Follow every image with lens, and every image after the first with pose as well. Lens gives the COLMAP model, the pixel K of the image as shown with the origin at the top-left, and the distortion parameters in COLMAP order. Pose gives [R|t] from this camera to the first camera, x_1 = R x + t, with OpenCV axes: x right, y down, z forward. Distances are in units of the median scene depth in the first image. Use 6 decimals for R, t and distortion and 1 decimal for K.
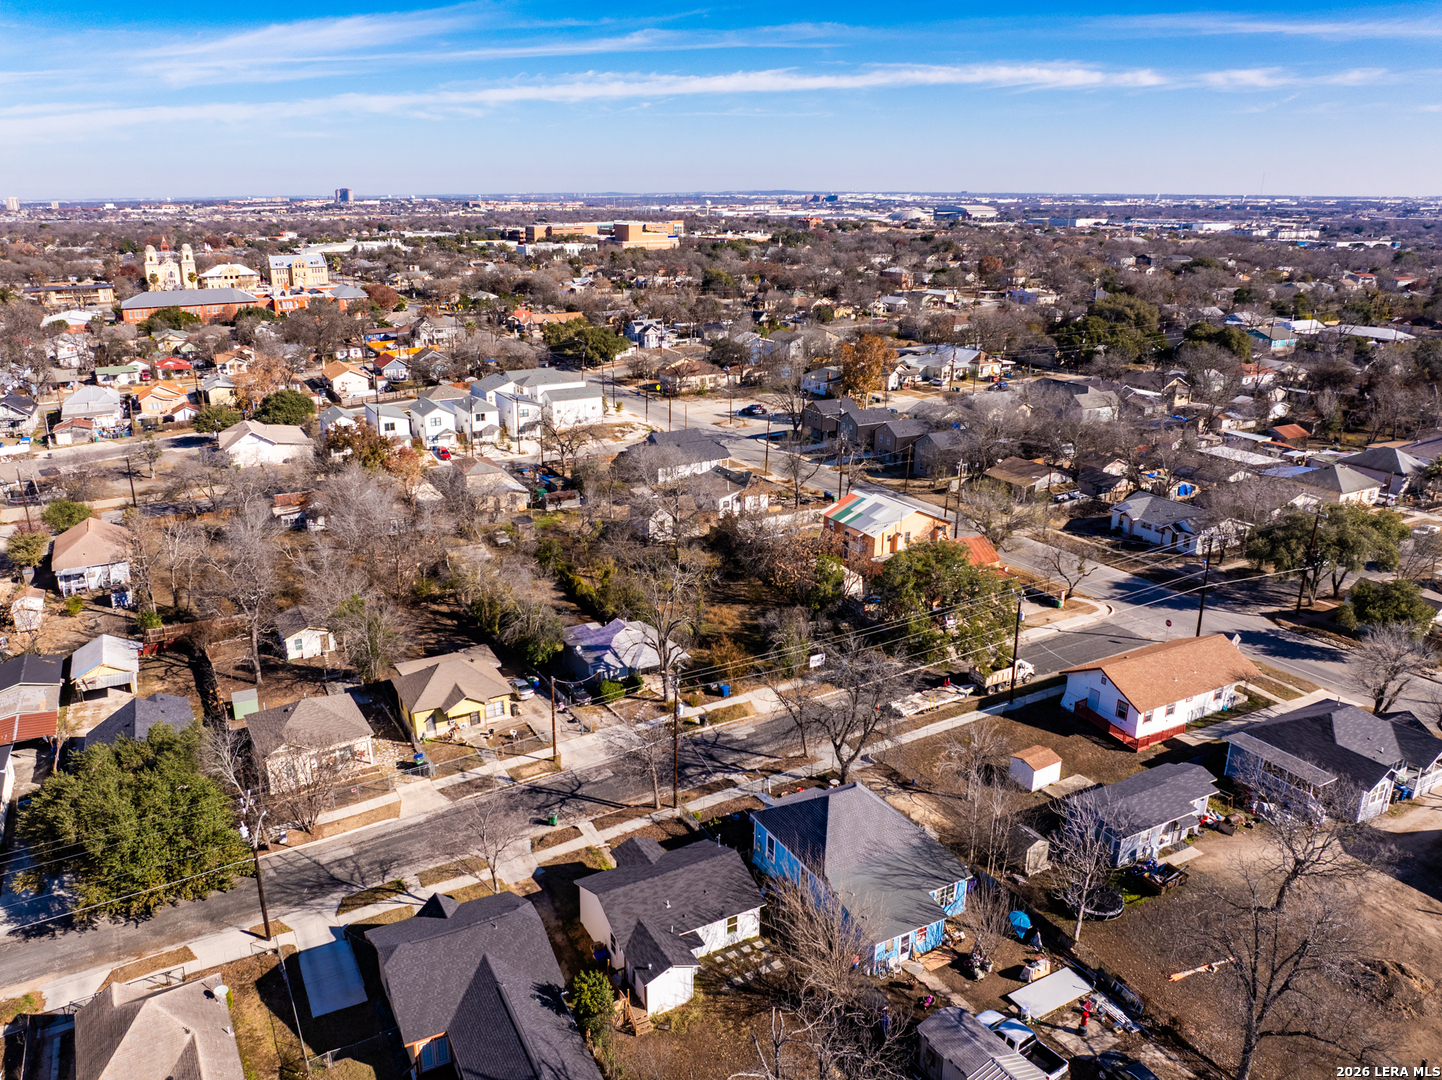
lens RADIAL K [[1046.3, 0, 646.9], [0, 1046.3, 508.4], [0, 0, 1]] dist [-0.042470, 0.002295]
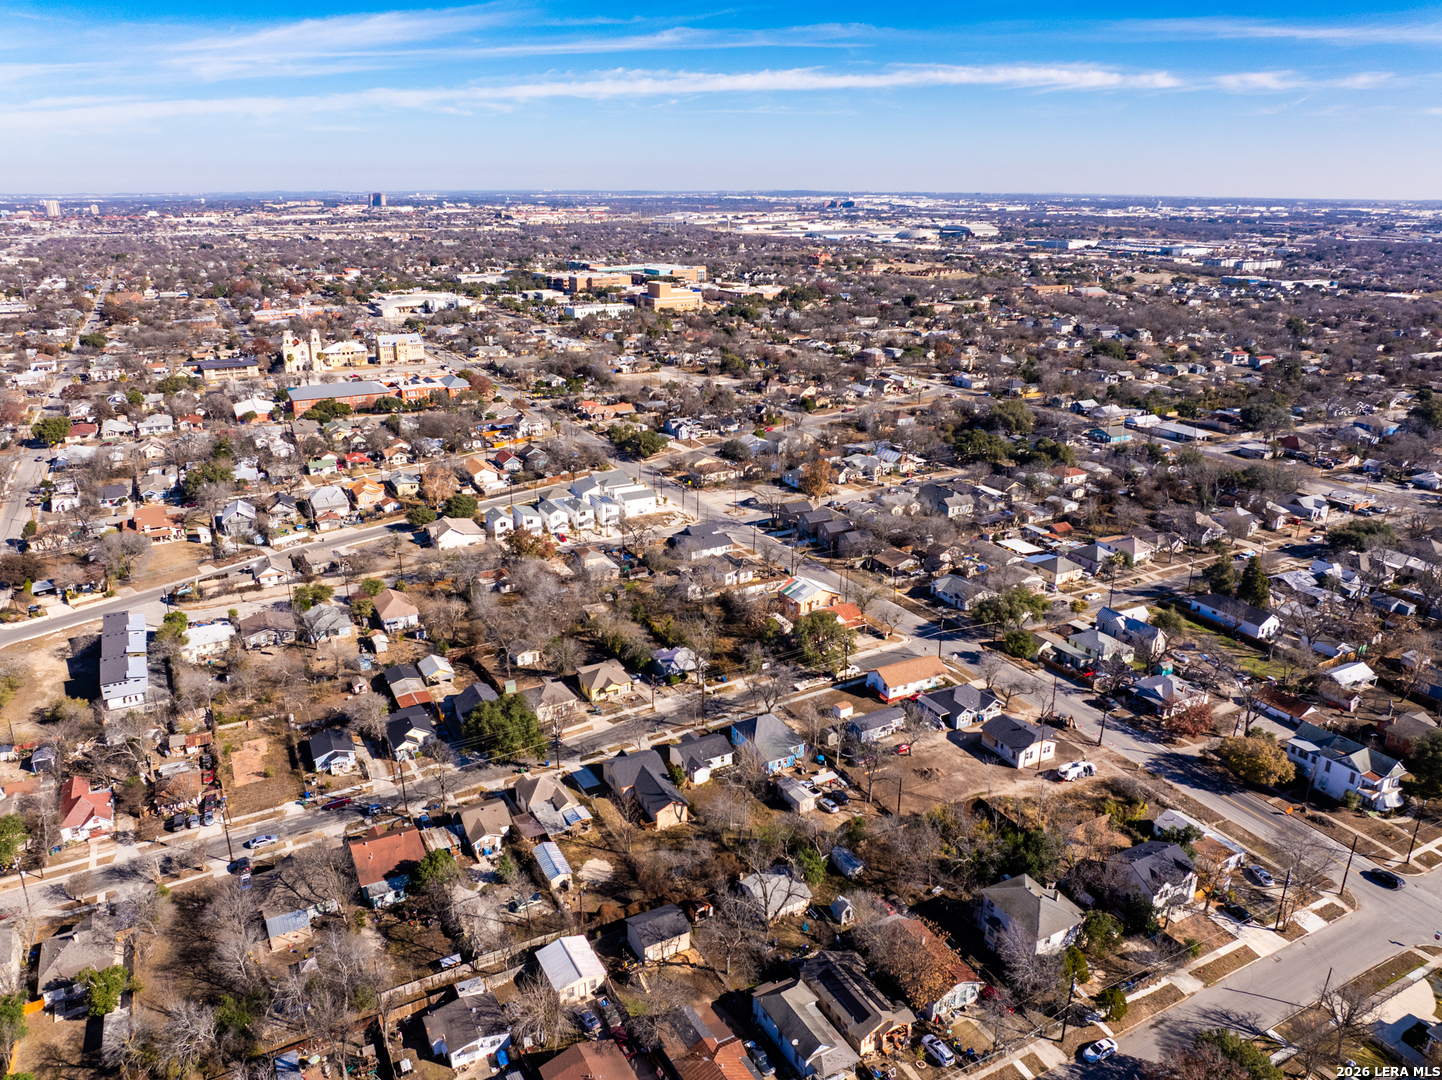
lens RADIAL K [[1019.9, 0, 701.4], [0, 1019.9, 540.1], [0, 0, 1]] dist [-0.041043, -0.002351]
pose [[0.999523, -0.000659, 0.030879, -0.033381], [-0.000599, 0.999171, 0.040709, -0.168629], [-0.030880, -0.040708, 0.998694, -0.925252]]
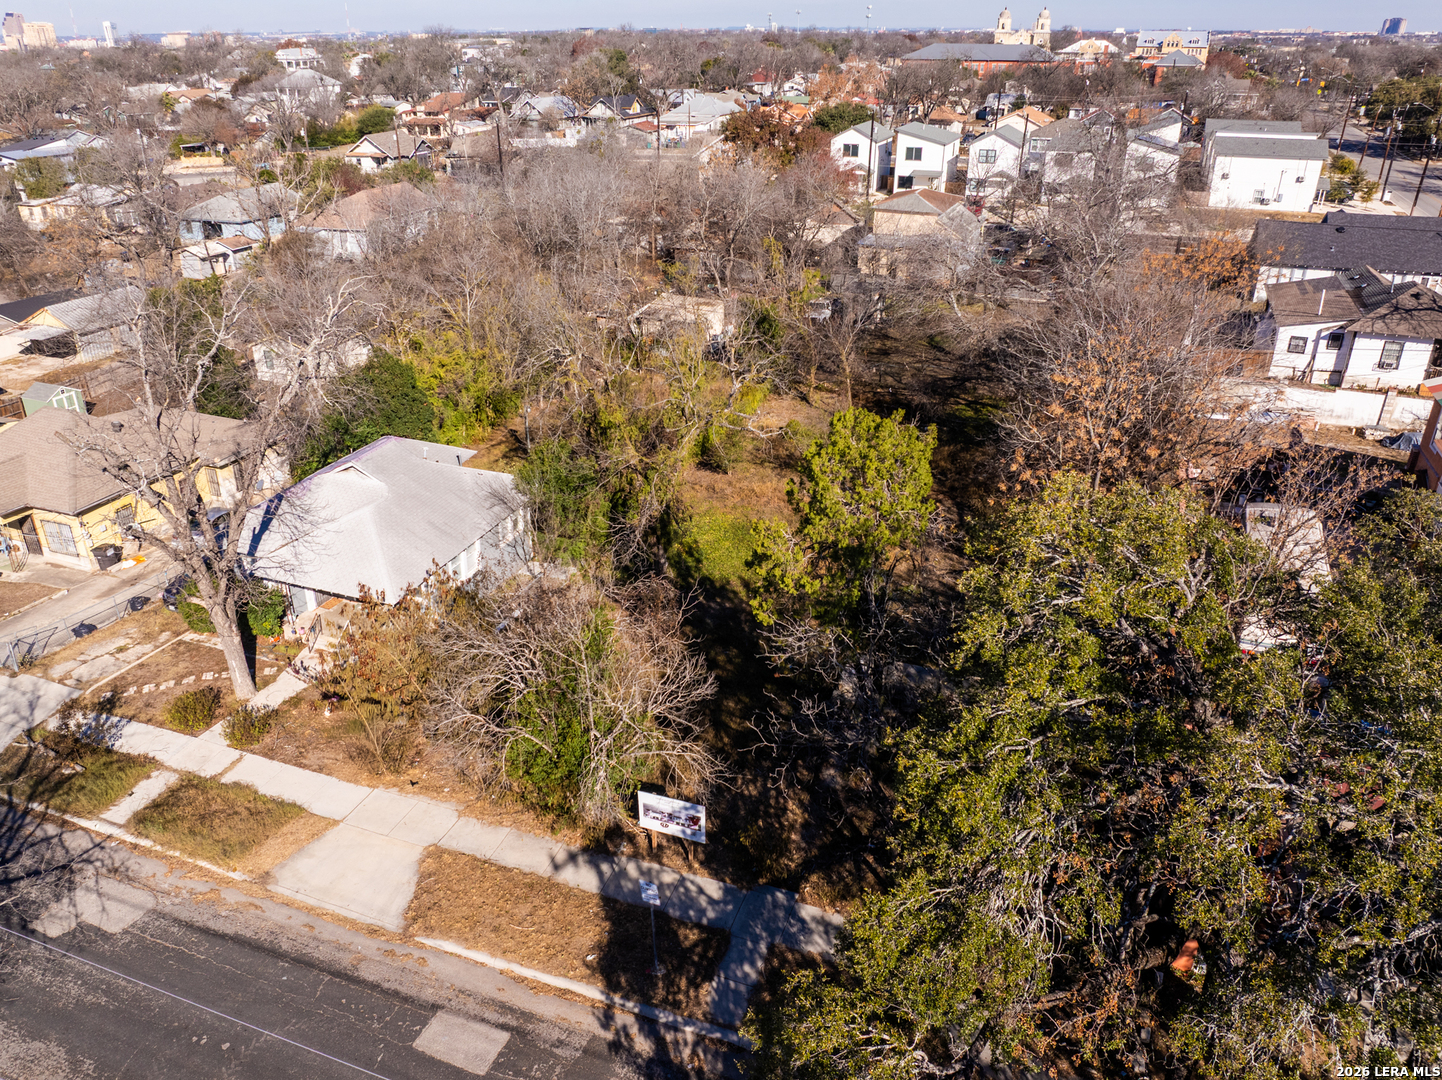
lens RADIAL K [[1019.9, 0, 701.4], [0, 1019.9, 540.1], [0, 0, 1]] dist [-0.041043, -0.002351]
pose [[0.668944, 0.332723, -0.664688, 0.239839], [-0.210363, 0.942407, 0.260031, 0.017902], [0.712925, -0.034120, 0.700410, 0.666533]]
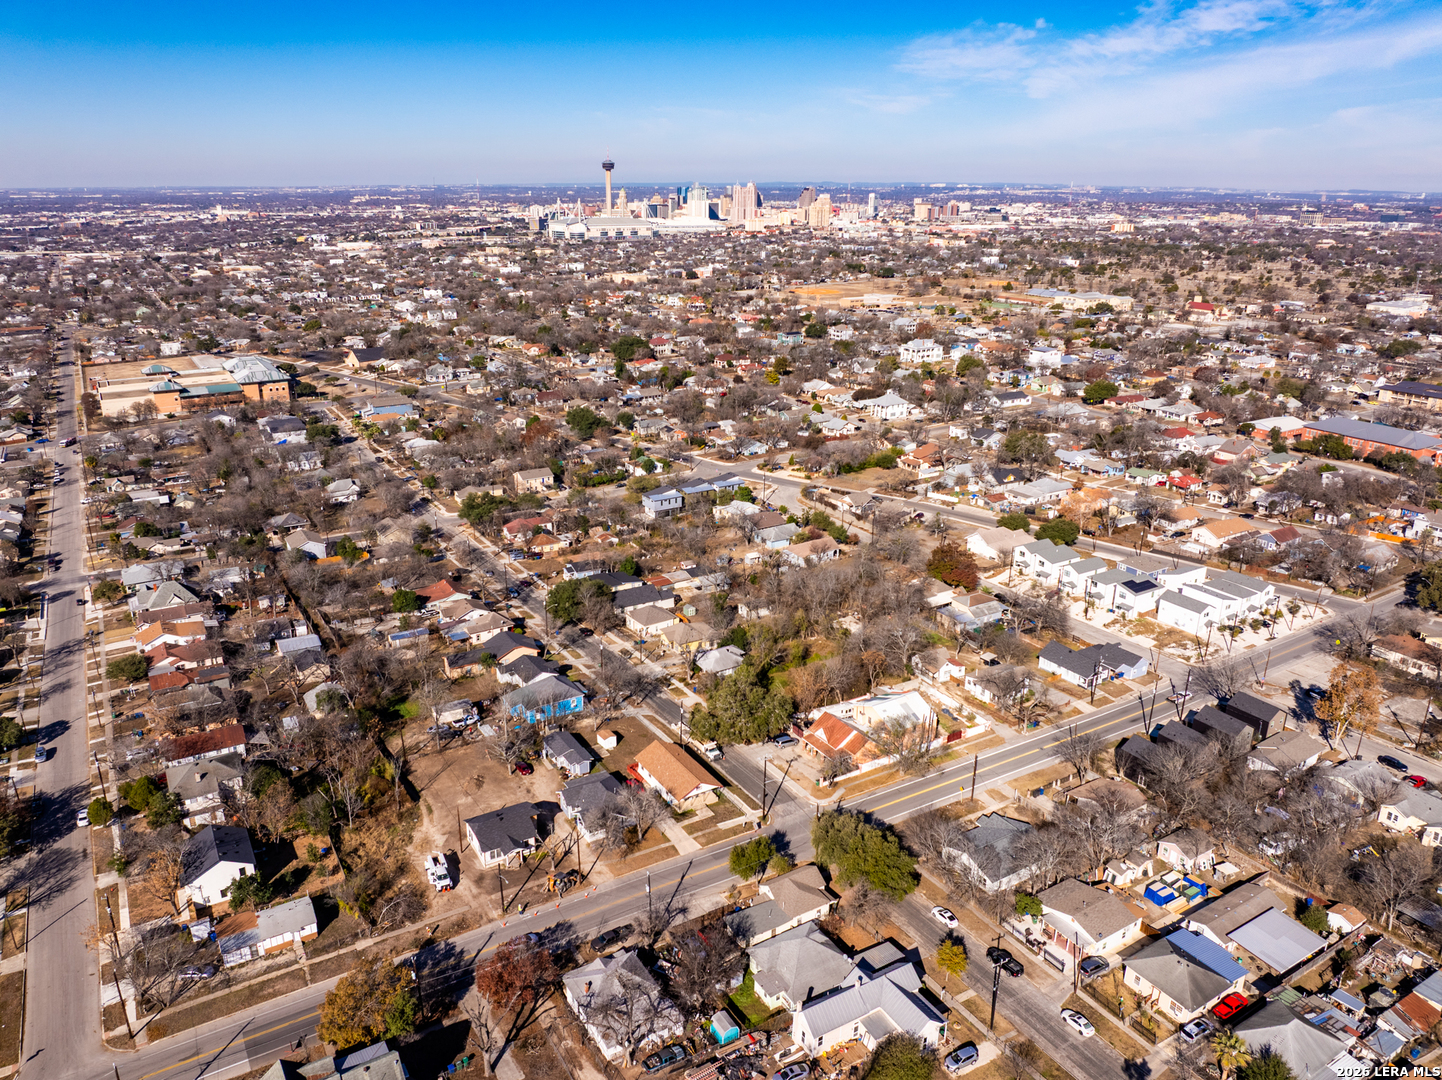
lens RADIAL K [[1019.9, 0, 701.4], [0, 1019.9, 540.1], [0, 0, 1]] dist [-0.041043, -0.002351]
pose [[0.075287, 0.334775, -0.939286, 1.521243], [-0.286558, 0.909489, 0.301187, -0.583774], [0.955100, 0.246485, 0.164405, 0.443455]]
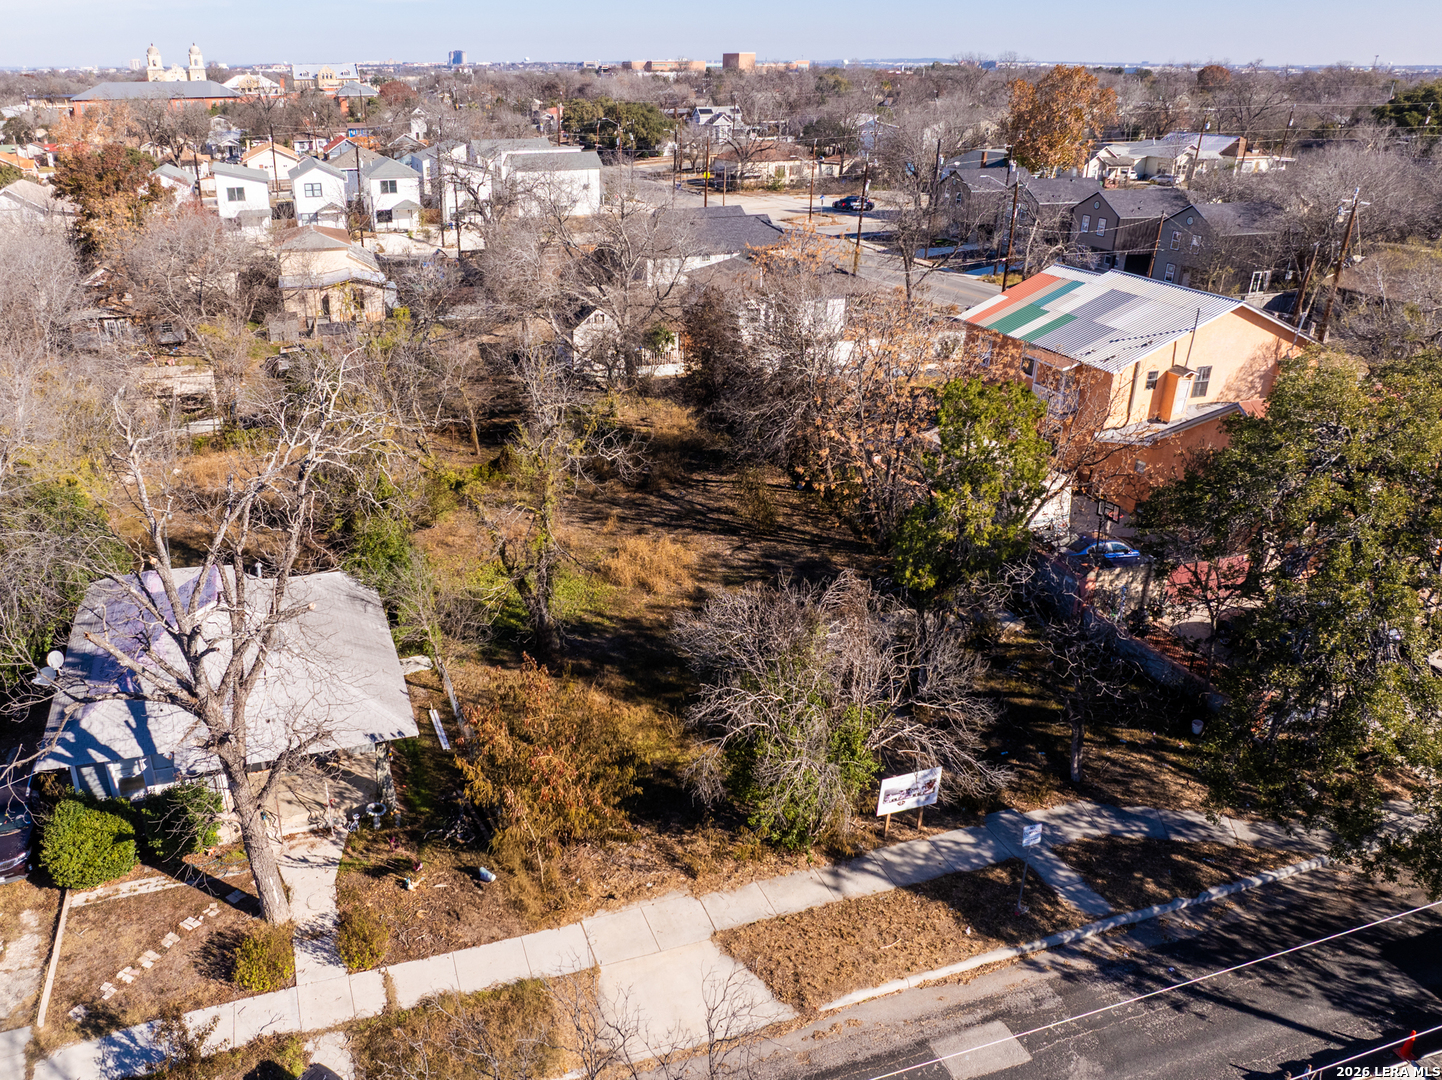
lens RADIAL K [[1066.4, 0, 569.9], [0, 1066.4, 522.7], [0, 0, 1]] dist [-0.040338, 0.001935]
pose [[0.983556, 0.070505, -0.166275, 0.095466], [-0.050759, 0.991457, 0.120155, 0.042574], [0.173326, -0.109740, 0.978731, 0.585785]]
